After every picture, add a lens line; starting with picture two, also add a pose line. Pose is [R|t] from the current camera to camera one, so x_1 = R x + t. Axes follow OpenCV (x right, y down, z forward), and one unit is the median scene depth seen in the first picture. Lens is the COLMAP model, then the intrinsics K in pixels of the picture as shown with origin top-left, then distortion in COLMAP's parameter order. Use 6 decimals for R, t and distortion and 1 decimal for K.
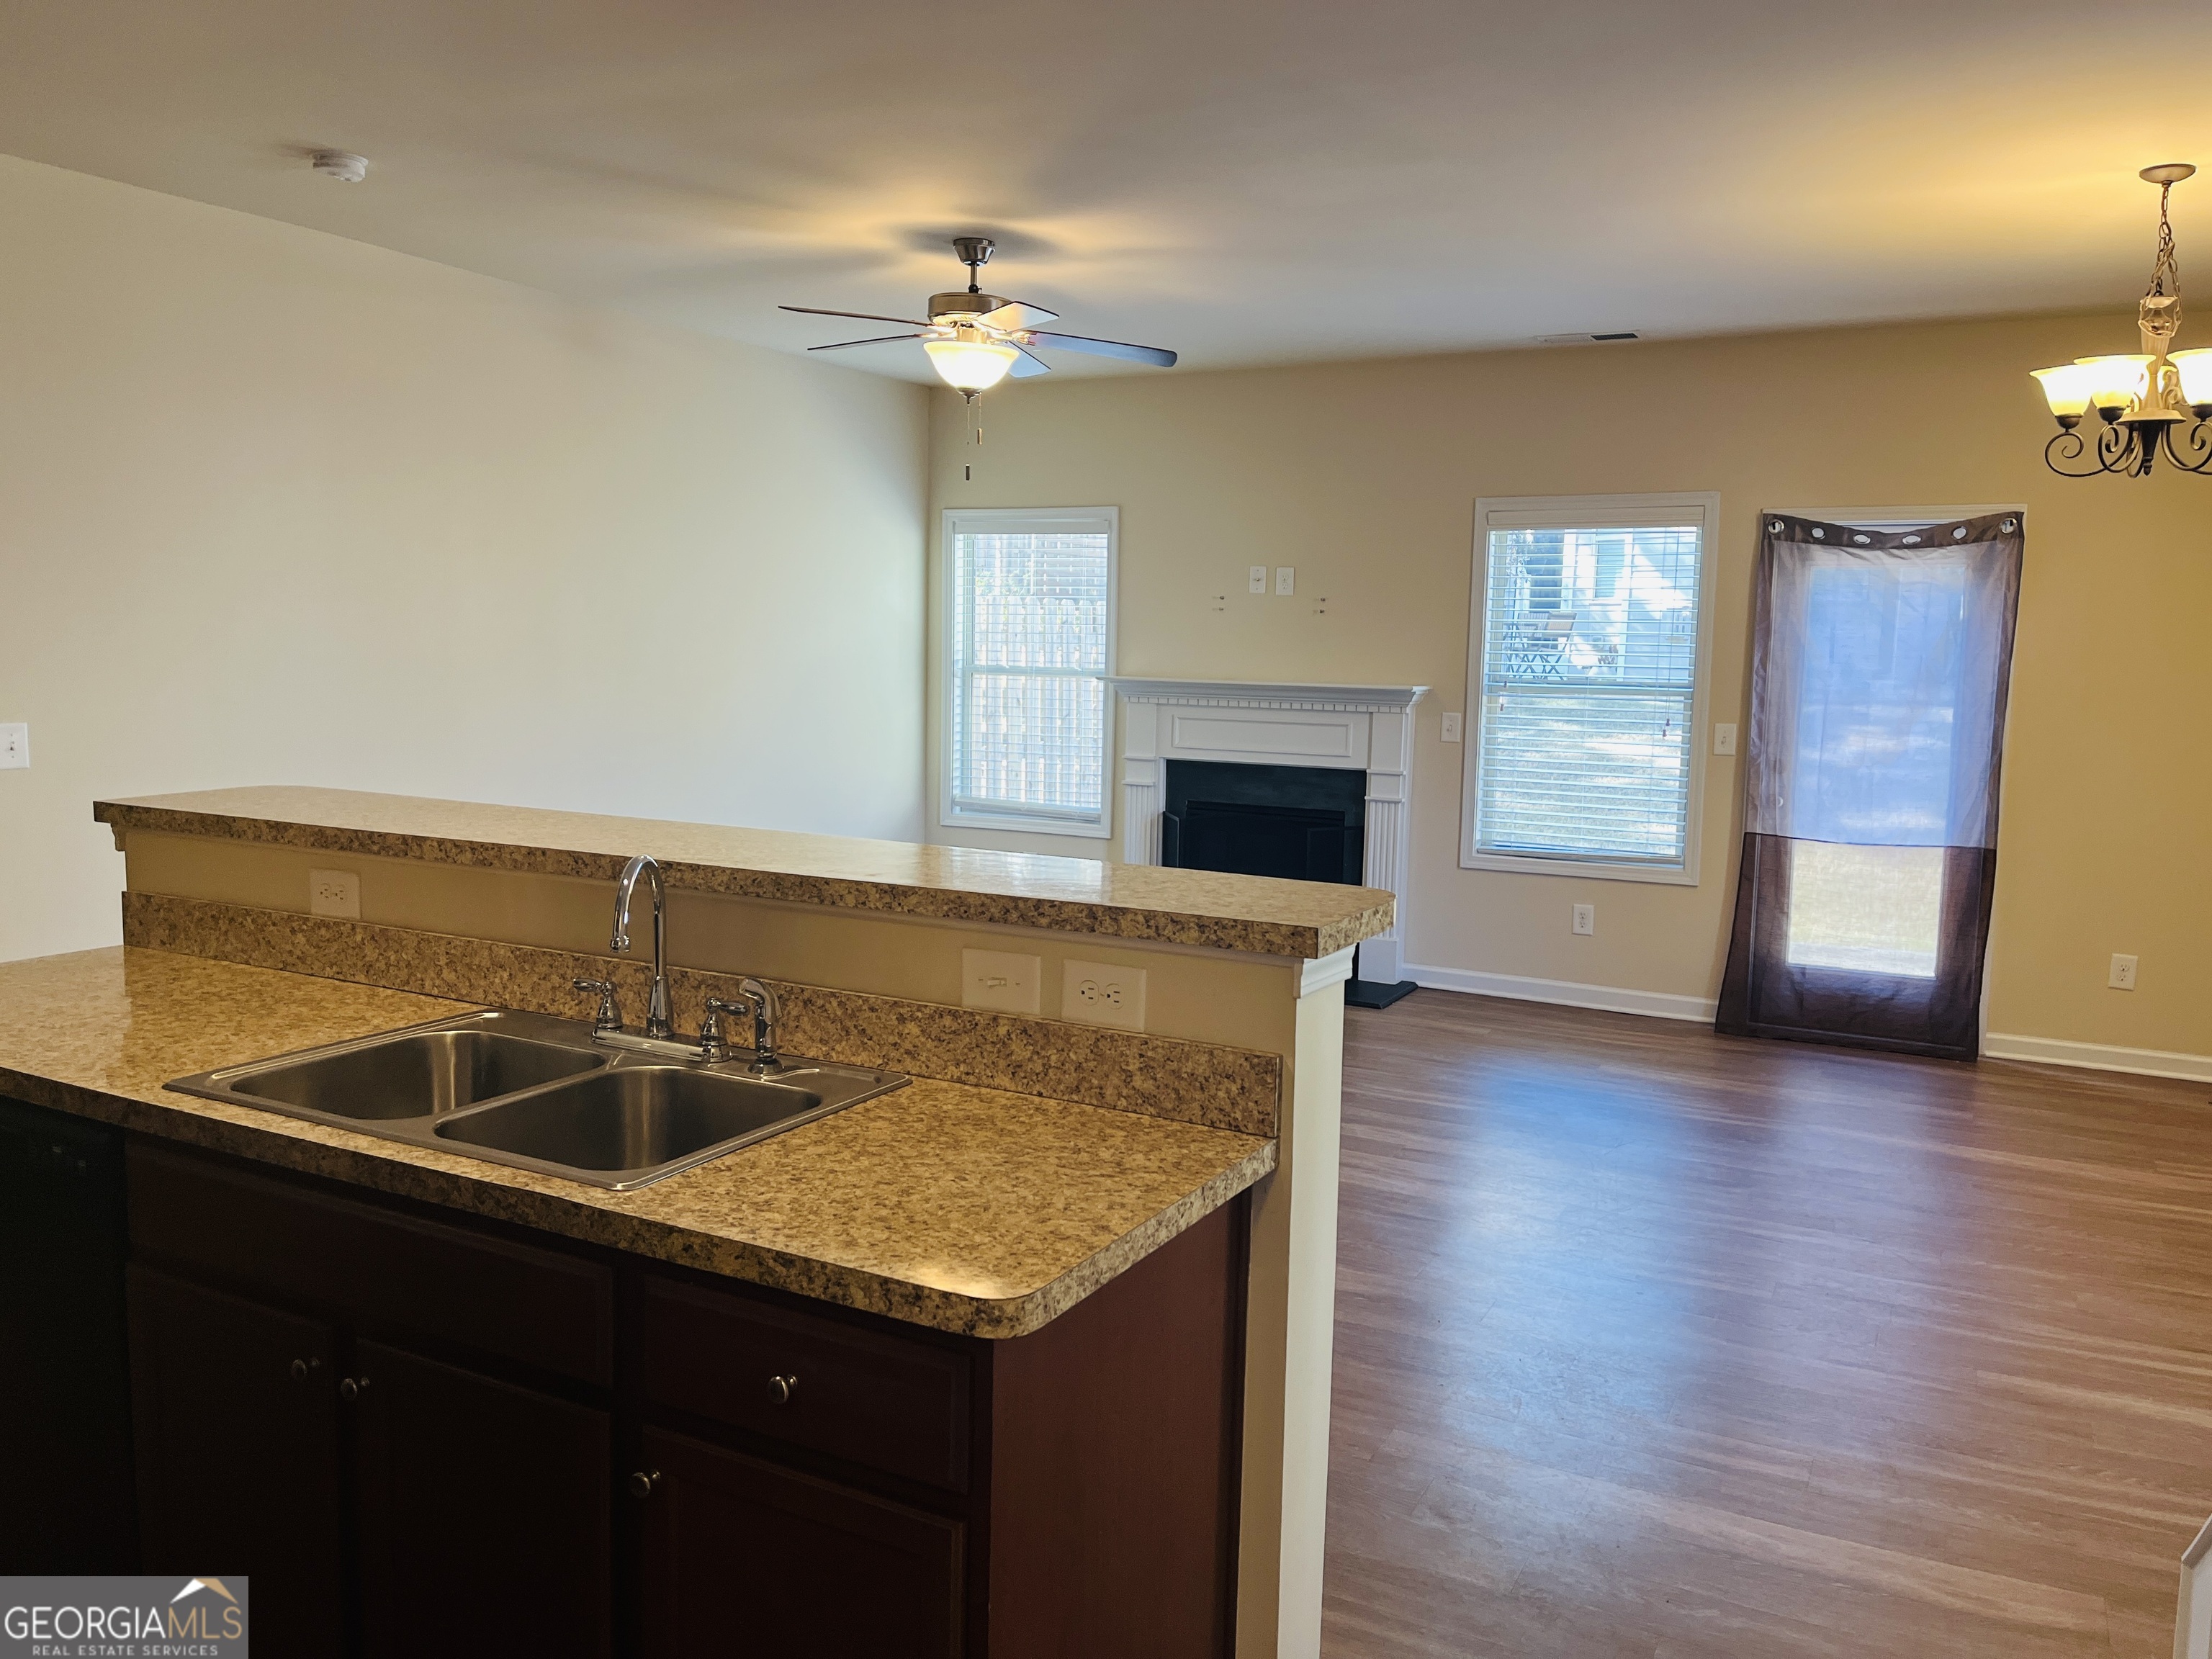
lens RADIAL K [[1673.7, 0, 1119.7], [0, 1673.7, 816.9], [0, 0, 1]] dist [0.079674, -0.096114]
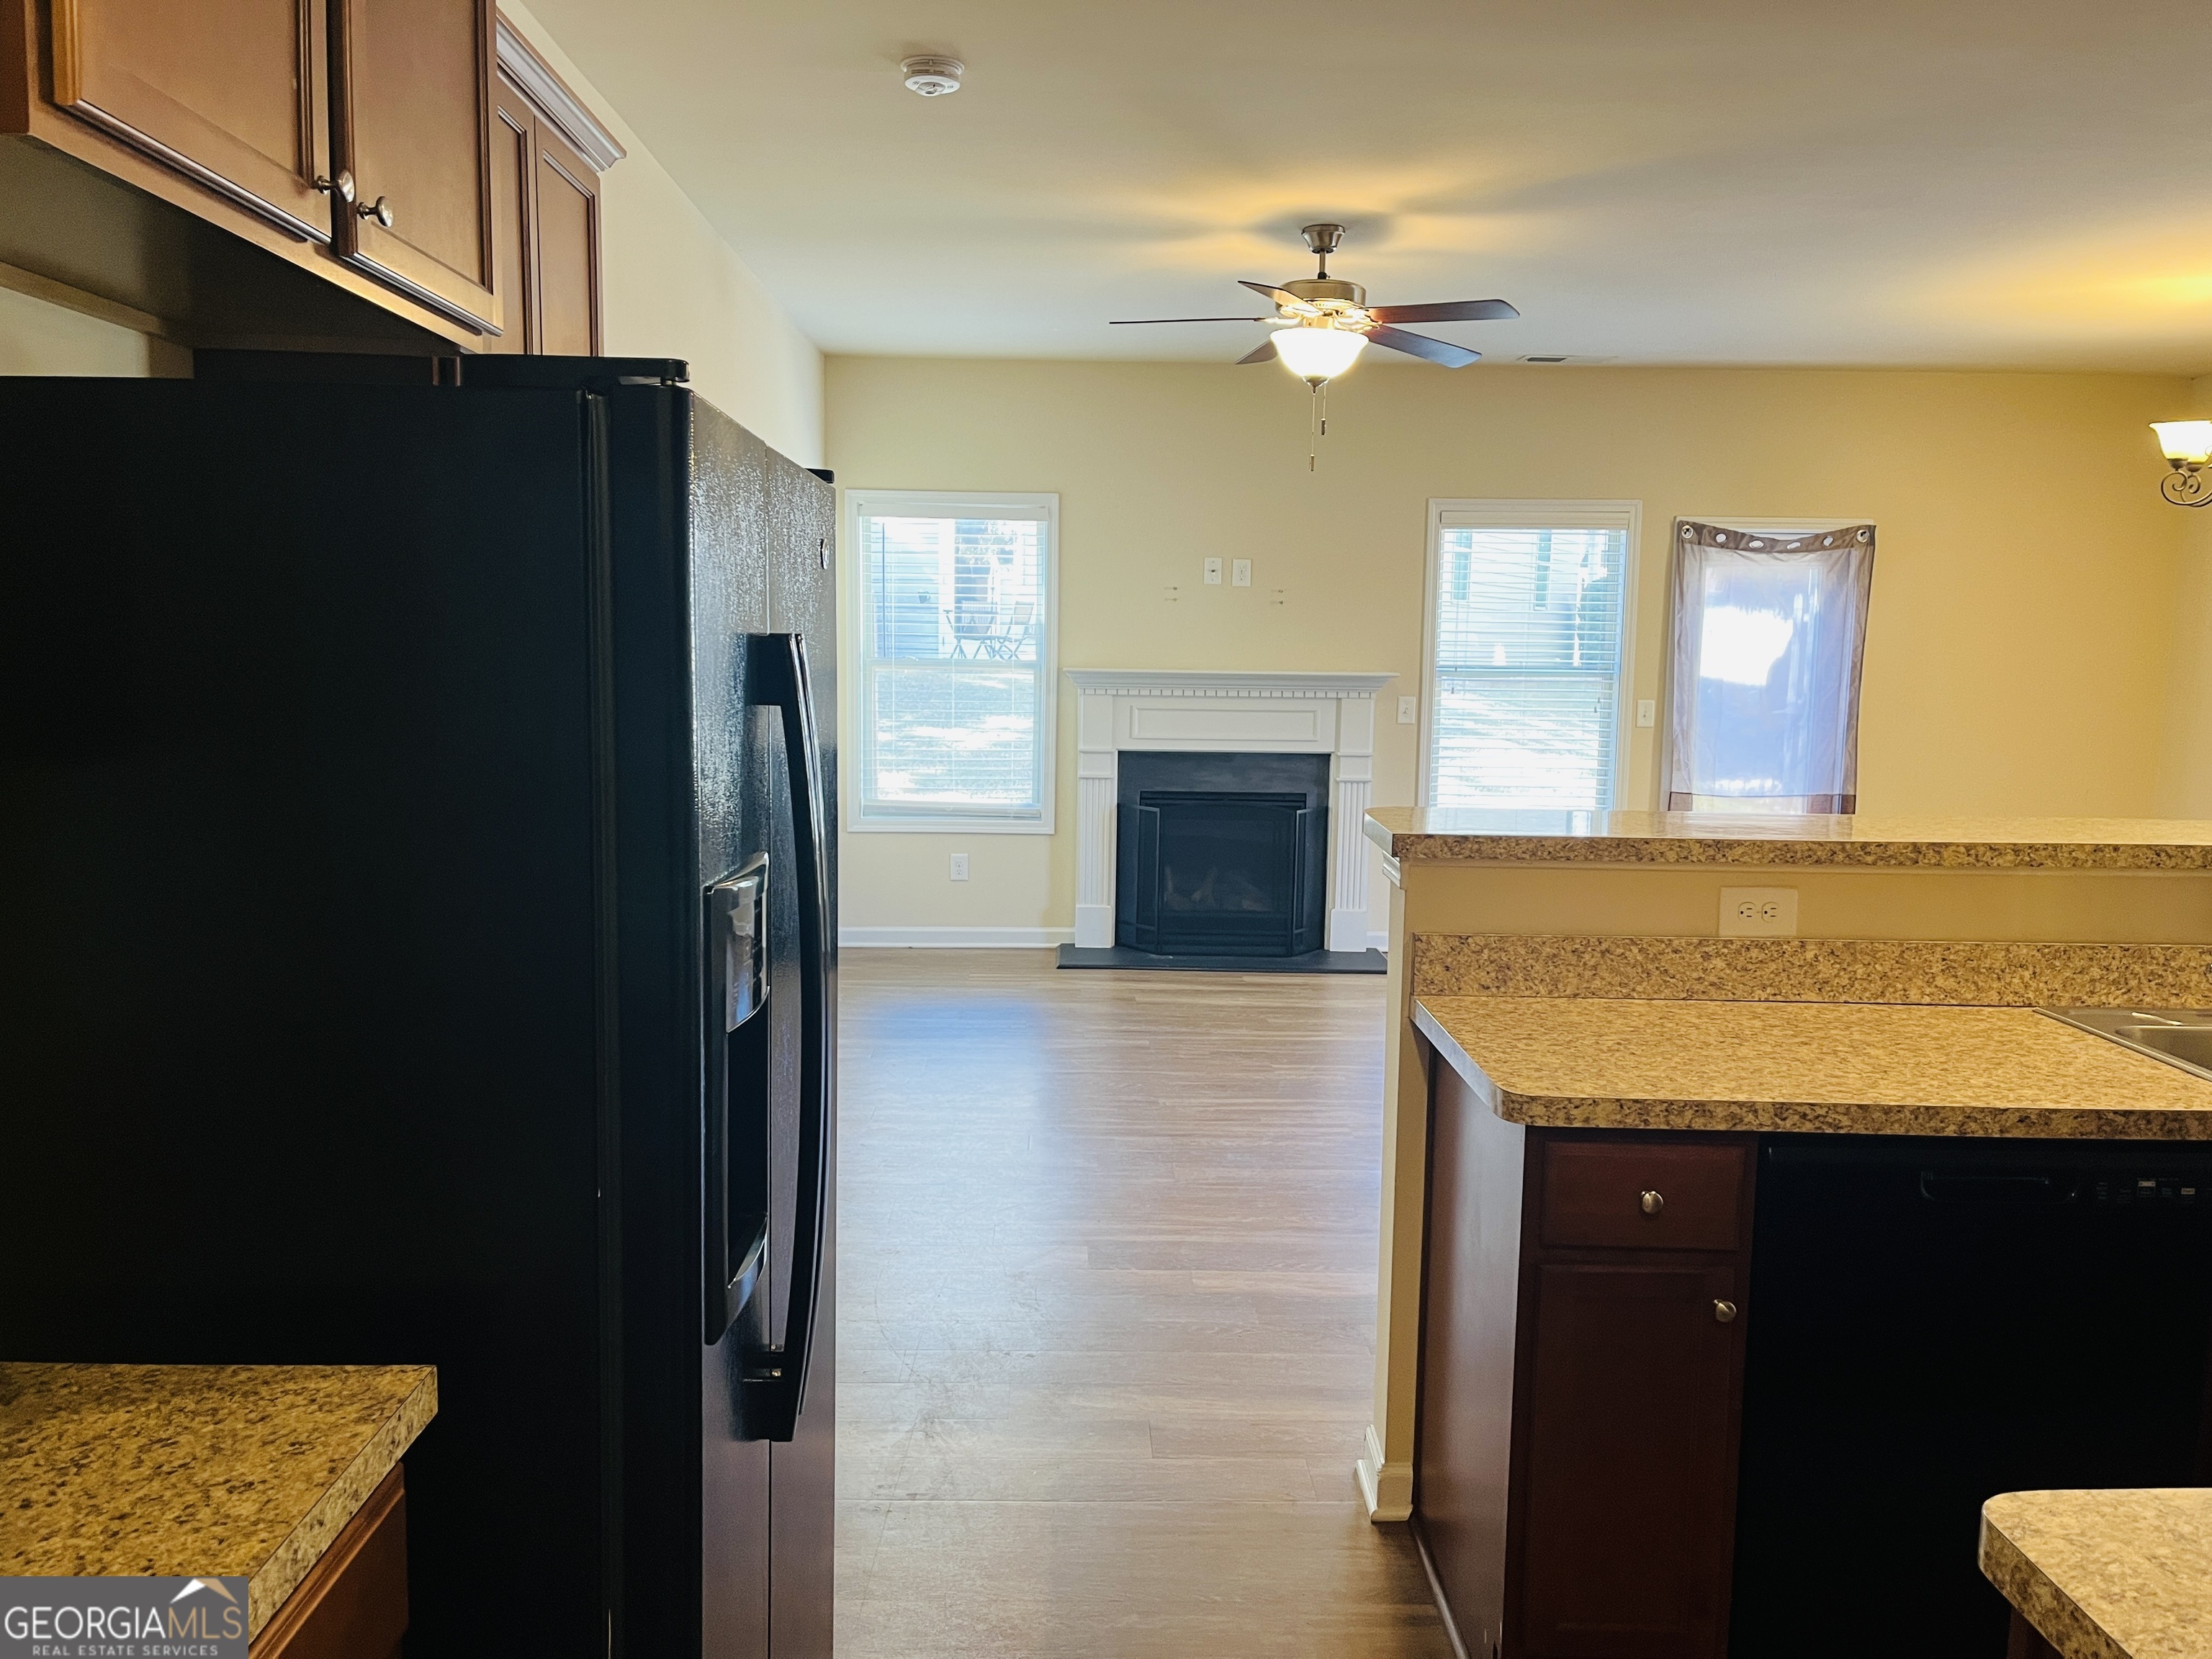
lens RADIAL K [[1679.8, 0, 1084.0], [0, 1679.8, 846.5], [0, 0, 1]] dist [0.036968, -0.010688]
pose [[0.883417, -0.066077, 0.463905, -0.568948], [0.053966, 0.997767, 0.039350, -0.022540], [-0.465469, -0.009727, 0.885011, 0.156920]]
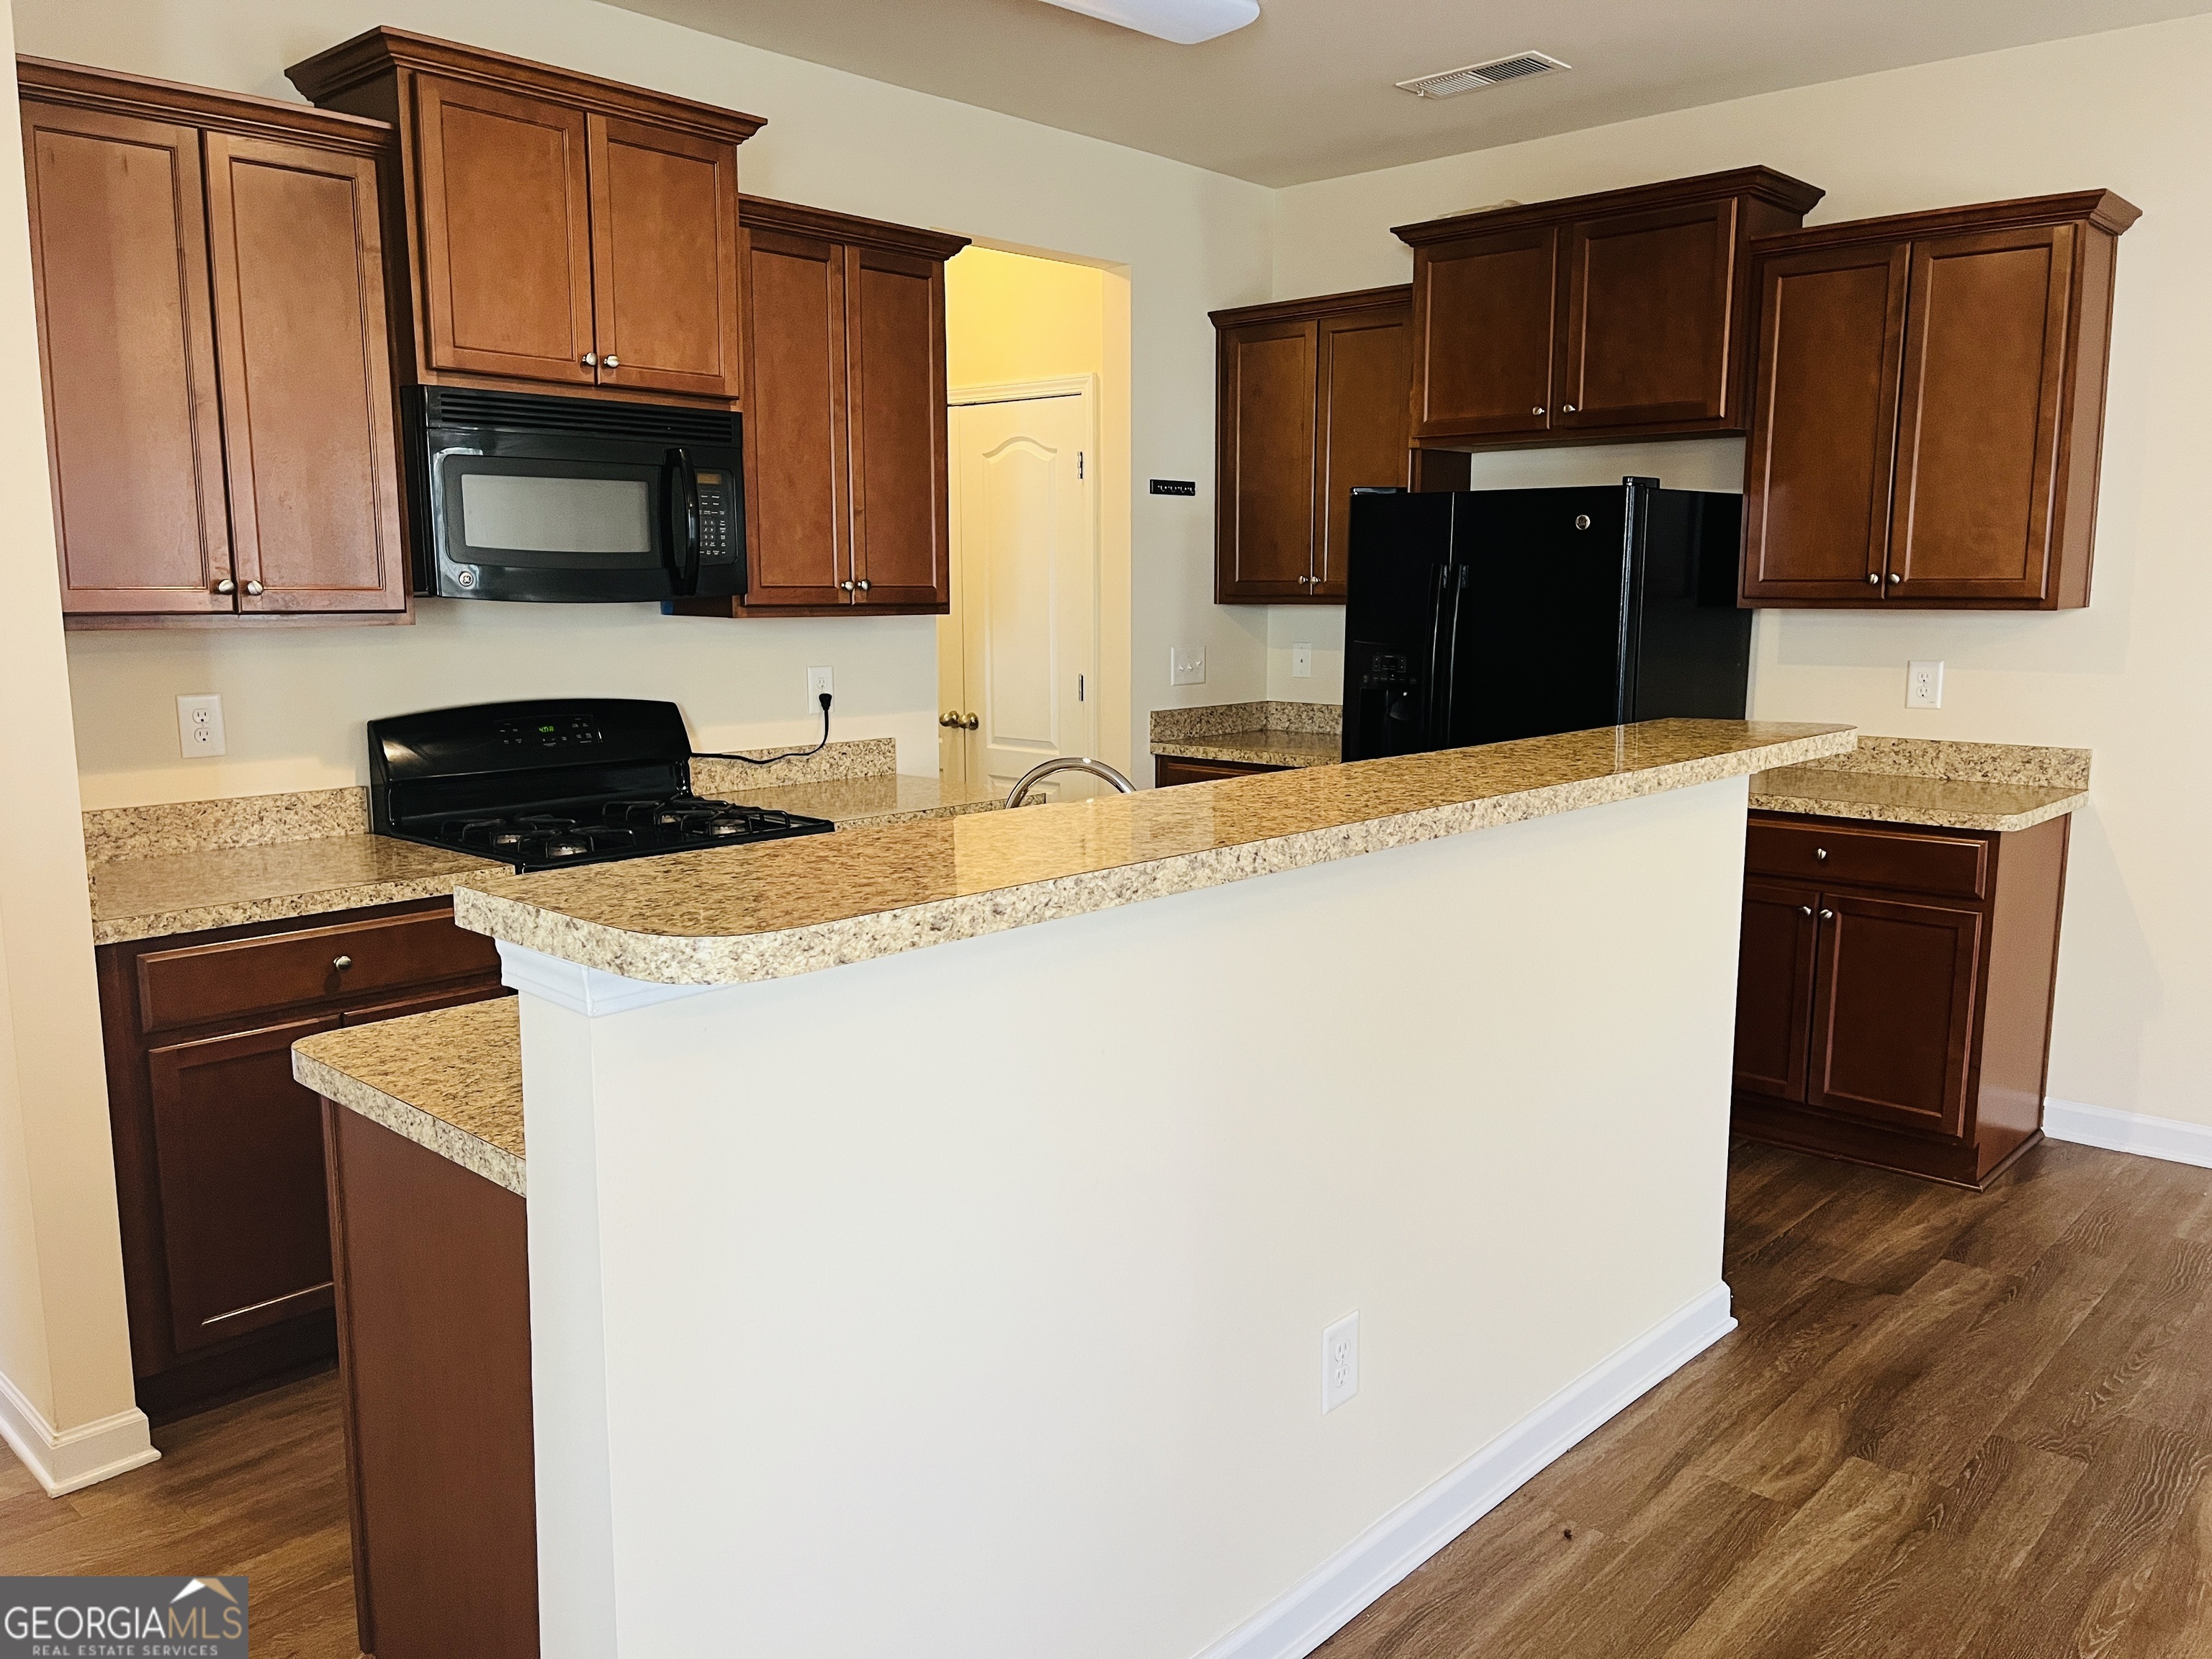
lens RADIAL K [[1673.7, 0, 1103.3], [0, 1673.7, 830.9], [0, 0, 1]] dist [0.079674, -0.096114]
pose [[-0.266781, 0.123881, -0.955762, 0.240665], [-0.106745, 0.981804, 0.157053, -0.032952], [0.957827, 0.143922, -0.248703, 0.466887]]
